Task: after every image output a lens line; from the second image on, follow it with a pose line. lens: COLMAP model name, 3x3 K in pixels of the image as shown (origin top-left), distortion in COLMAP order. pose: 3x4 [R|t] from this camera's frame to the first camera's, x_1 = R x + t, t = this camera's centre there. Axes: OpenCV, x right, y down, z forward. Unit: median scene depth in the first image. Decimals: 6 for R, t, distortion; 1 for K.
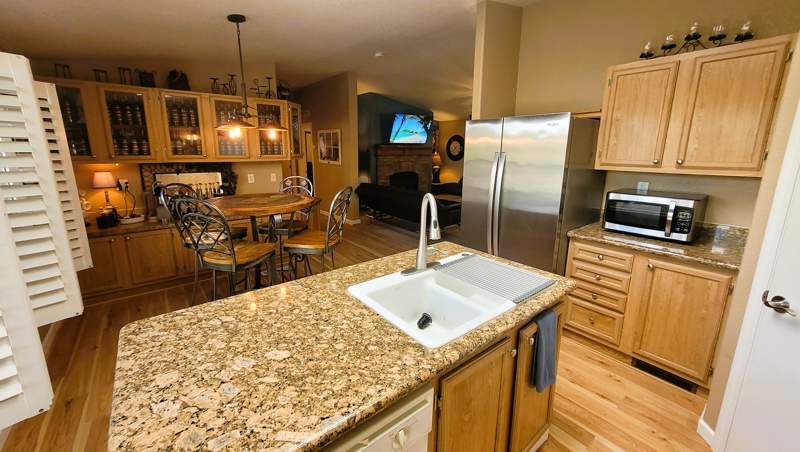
lens RADIAL K [[318.2, 0, 399.7], [0, 318.2, 218.3], [0, 0, 1]] dist [0.010922, -0.001387]
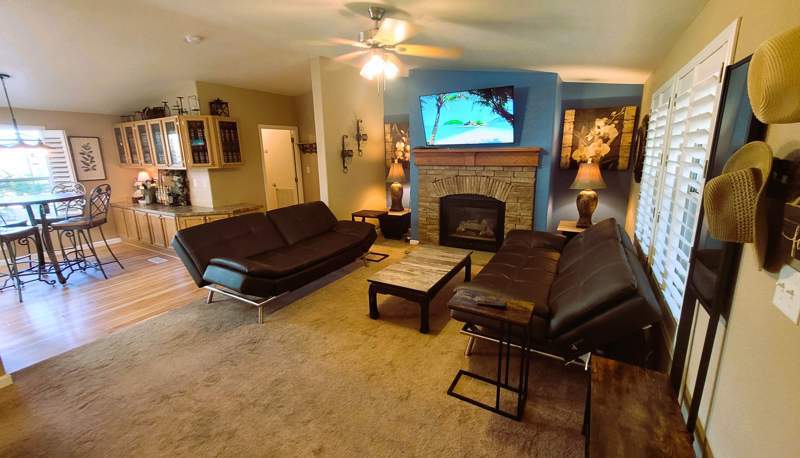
lens RADIAL K [[318.2, 0, 409.9], [0, 318.2, 218.1], [0, 0, 1]] dist [0.010922, -0.001387]
pose [[0.349251, 0.180320, -0.919515, 0.518839], [-0.183468, 0.975475, 0.121608, -0.157338], [0.918892, 0.126230, 0.373768, 0.709329]]
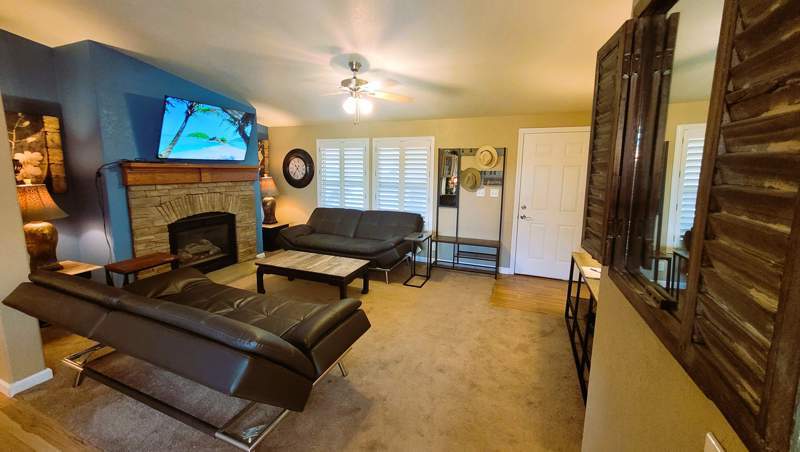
lens RADIAL K [[318.2, 0, 387.8], [0, 318.2, 213.7], [0, 0, 1]] dist [0.010922, -0.001387]
pose [[0.893000, -0.064249, 0.445446, 0.051511], [0.096532, 0.994066, -0.050142, -0.091791], [-0.439581, 0.087776, 0.893904, 0.405693]]
